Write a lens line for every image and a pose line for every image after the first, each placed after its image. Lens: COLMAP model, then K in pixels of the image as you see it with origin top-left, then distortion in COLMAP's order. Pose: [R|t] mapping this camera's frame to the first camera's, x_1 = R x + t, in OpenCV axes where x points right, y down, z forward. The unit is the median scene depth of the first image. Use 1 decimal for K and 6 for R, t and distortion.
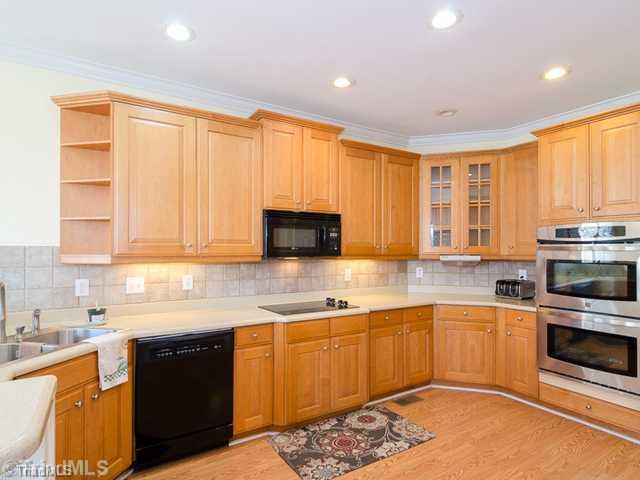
lens RADIAL K [[352.7, 0, 318.9], [0, 352.7, 244.3], [0, 0, 1]] dist [-0.000450, -0.000652]
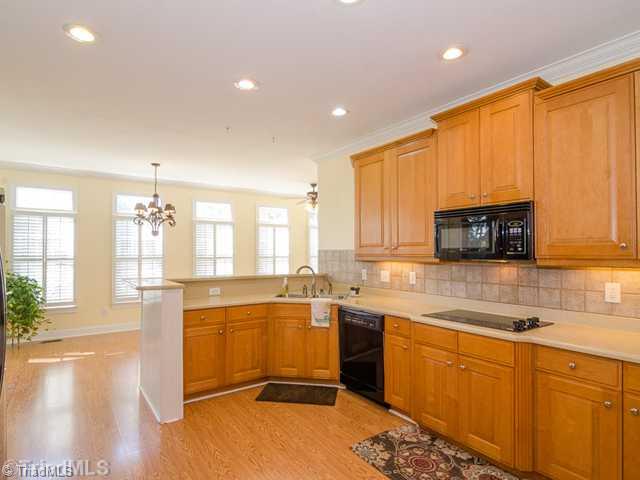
lens RADIAL K [[352.7, 0, 318.9], [0, 352.7, 244.3], [0, 0, 1]] dist [-0.000450, -0.000652]
pose [[0.076100, -0.024219, -0.996806, 0.876630], [0.012177, 0.999653, -0.023358, 0.015649], [0.997026, -0.010361, 0.076368, 0.607372]]
